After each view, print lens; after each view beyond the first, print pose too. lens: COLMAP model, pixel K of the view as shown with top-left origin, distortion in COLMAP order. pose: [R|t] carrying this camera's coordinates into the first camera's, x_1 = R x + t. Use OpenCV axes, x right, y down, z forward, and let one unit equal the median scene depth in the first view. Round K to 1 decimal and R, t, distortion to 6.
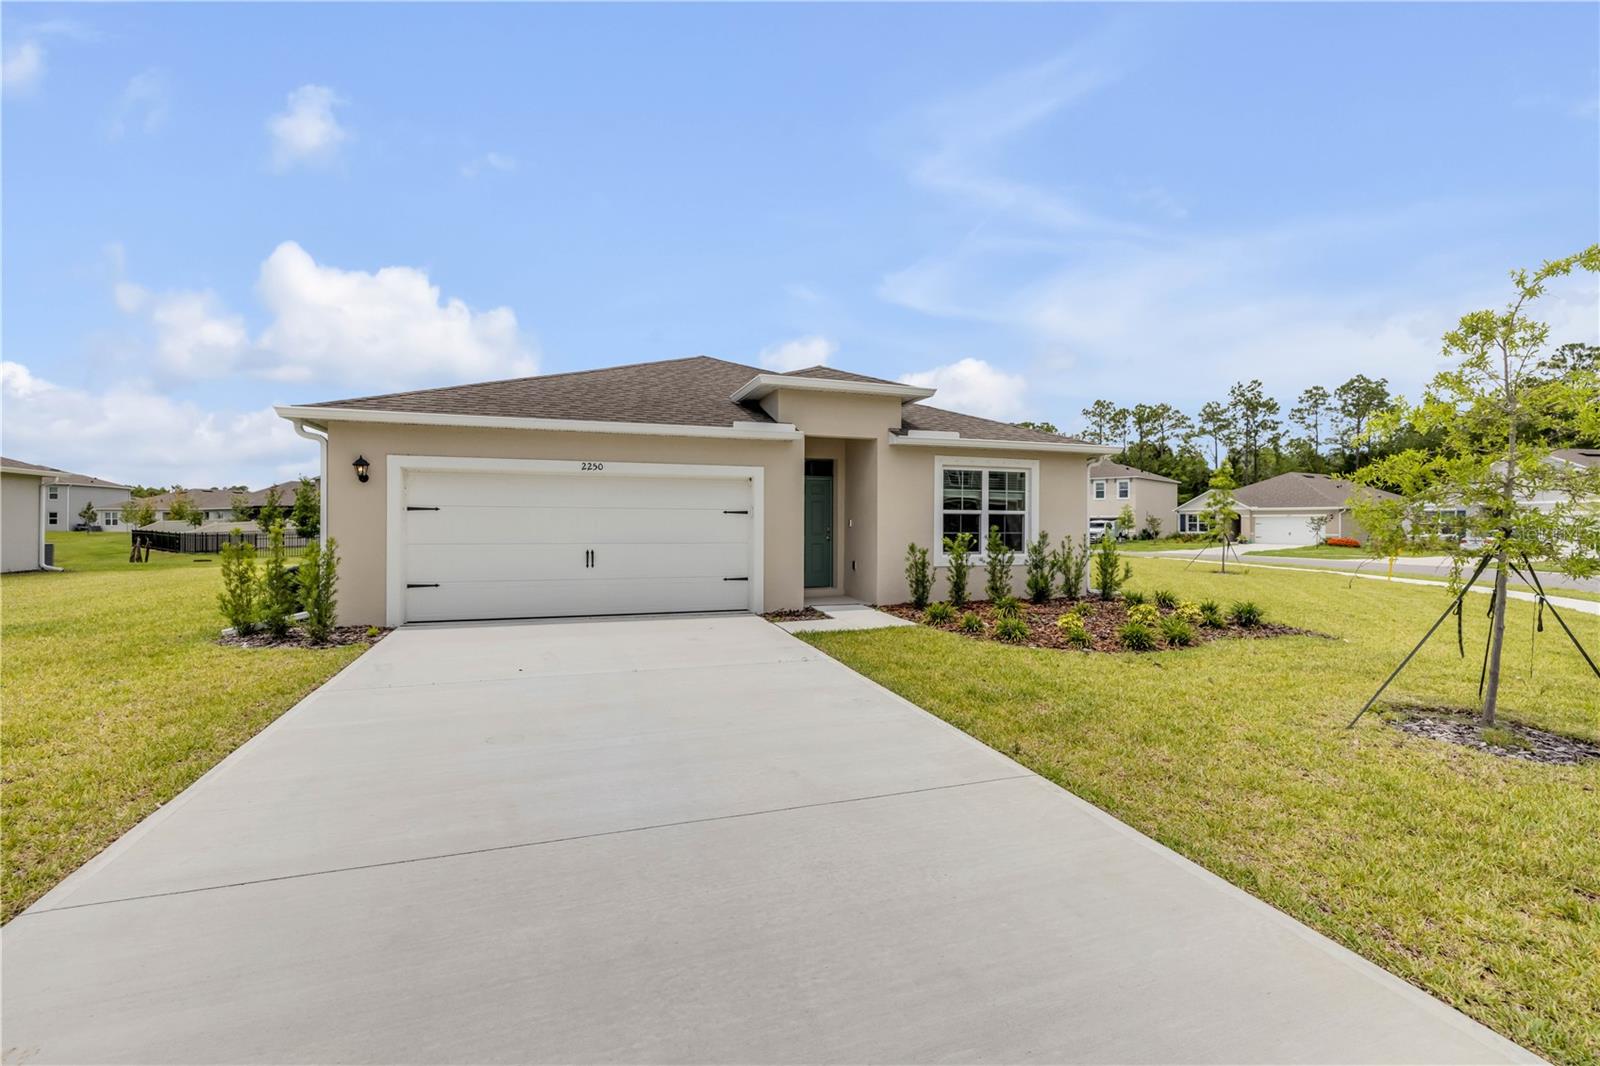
lens RADIAL K [[694.1, 0, 800.0], [0, 694.1, 533.0], [0, 0, 1]] dist [-0.001182, -0.000013]
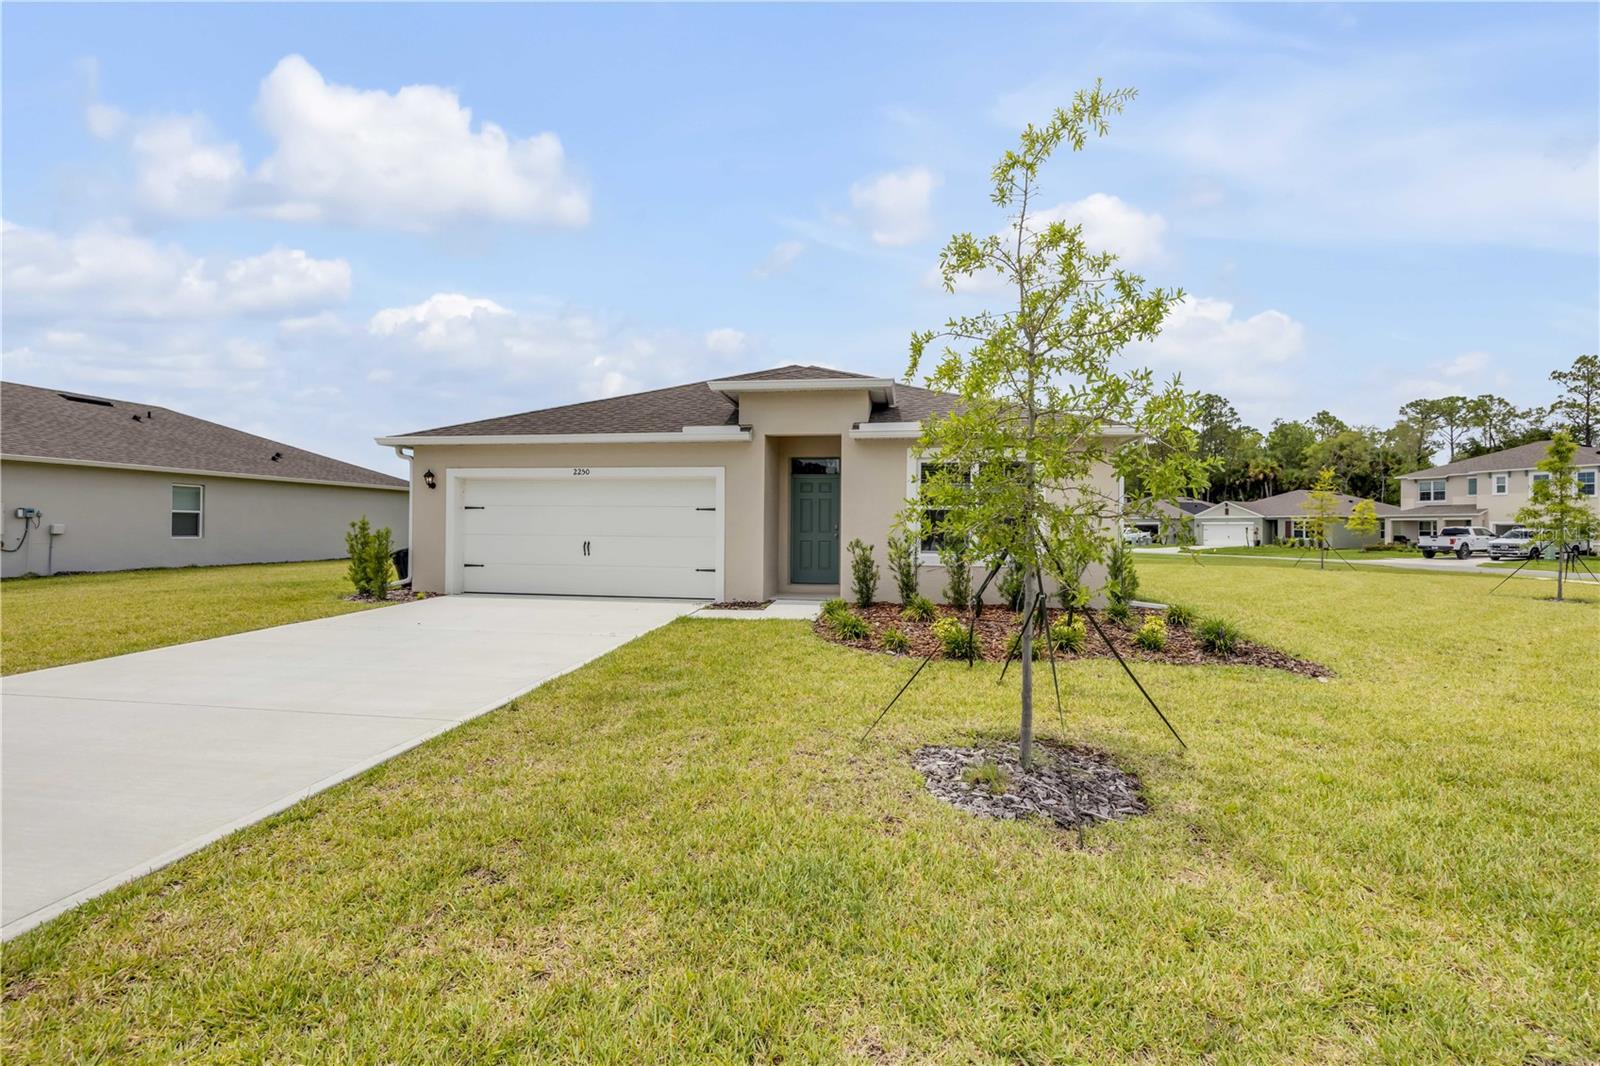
lens RADIAL K [[701.0, 0, 800.0], [0, 701.0, 533.0], [0, 0, 1]] dist [0.000387, 0.000047]
pose [[0.880119, 0.006507, -0.474709, 0.525513], [-0.012556, 0.999875, -0.009573, 0.015171], [0.474588, 0.014386, 0.880091, 0.091190]]
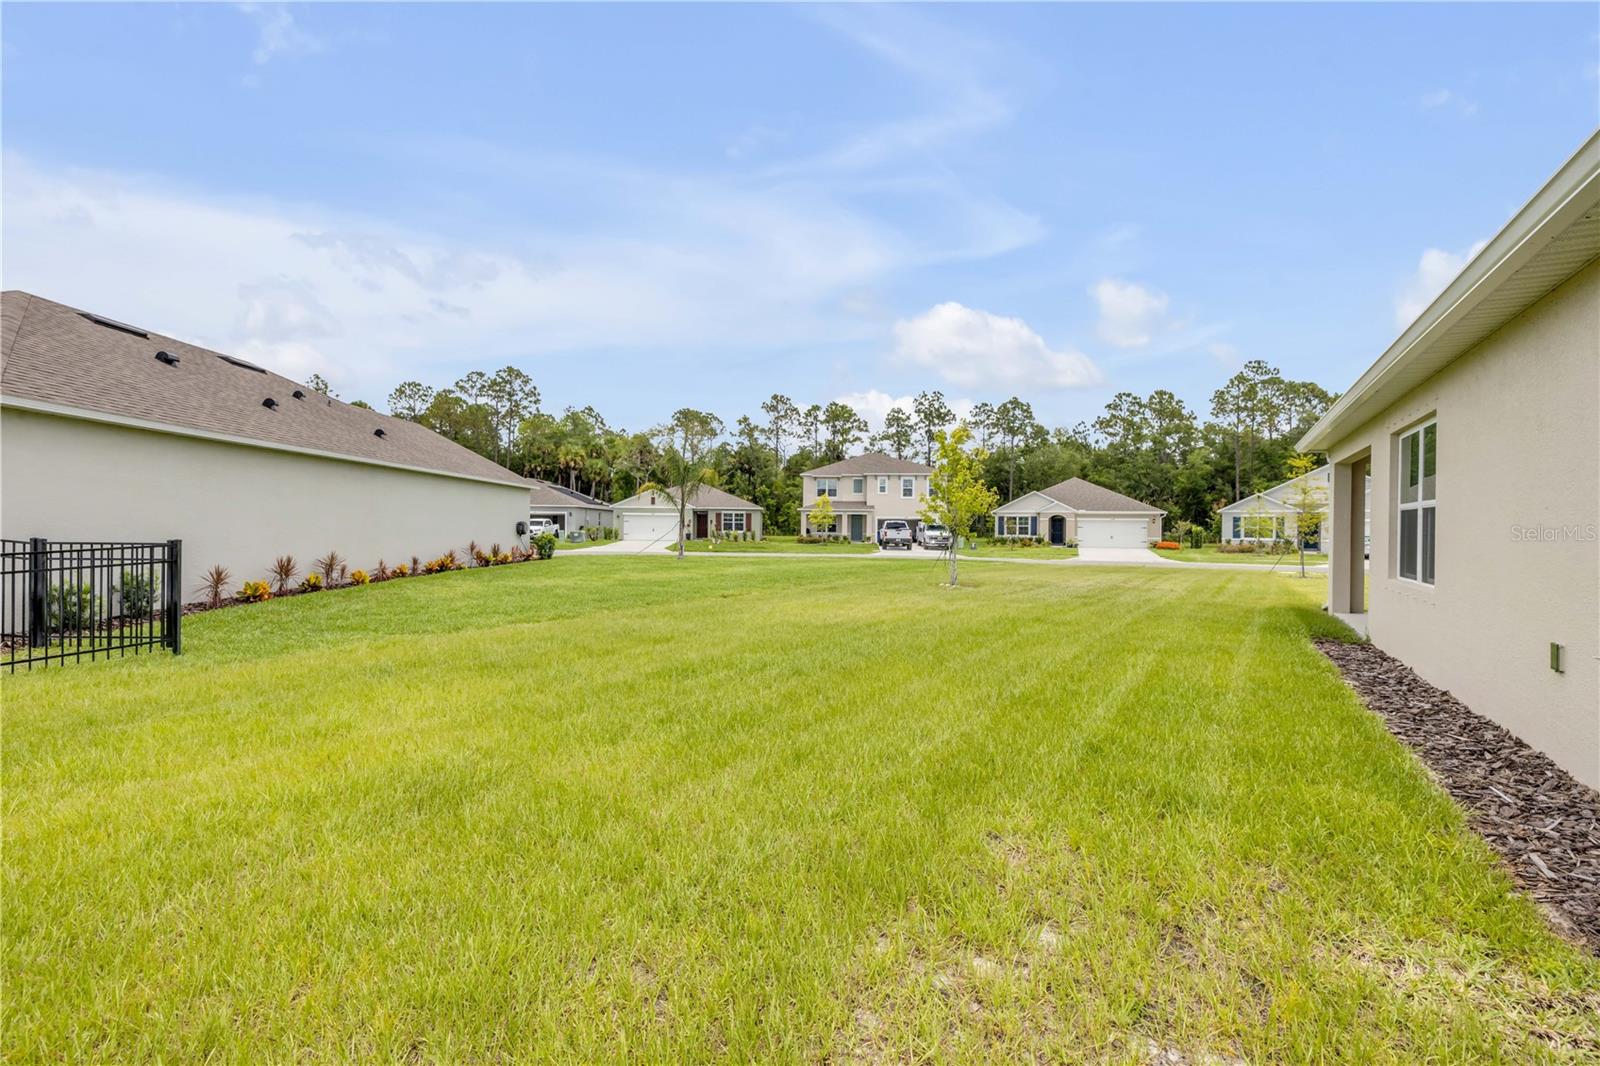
lens RADIAL K [[671.5, 0, 782.1], [0, 671.5, 526.5], [0, 0, 1]] dist [-0.000988, -0.000032]
pose [[0.774623, 0.006885, 0.632386, -0.968239], [-0.000069, 0.999942, -0.010803, -0.016041], [-0.632423, 0.008324, 0.774578, 2.027168]]
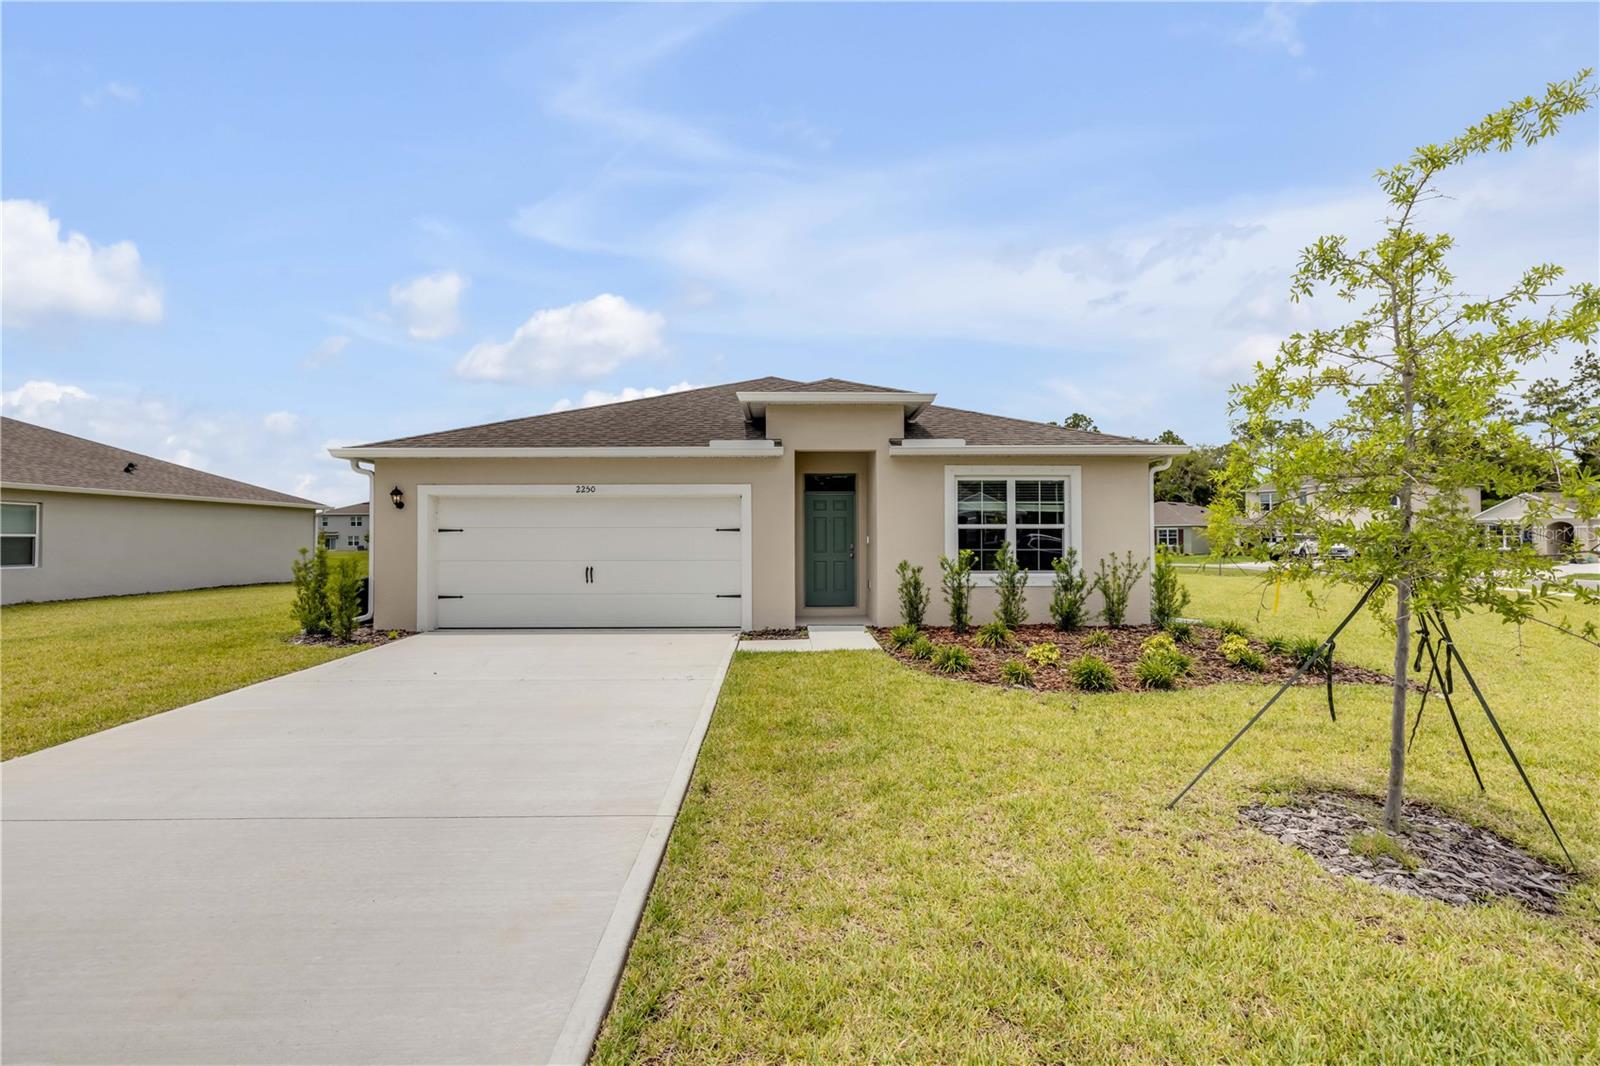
lens RADIAL K [[694.1, 0, 800.0], [0, 694.1, 533.0], [0, 0, 1]] dist [-0.001182, -0.000013]
pose [[0.948563, -0.010752, -0.316406, 0.305002], [0.002603, 0.999654, -0.026168, 0.001101], [0.316578, 0.023998, 0.948263, 0.071164]]
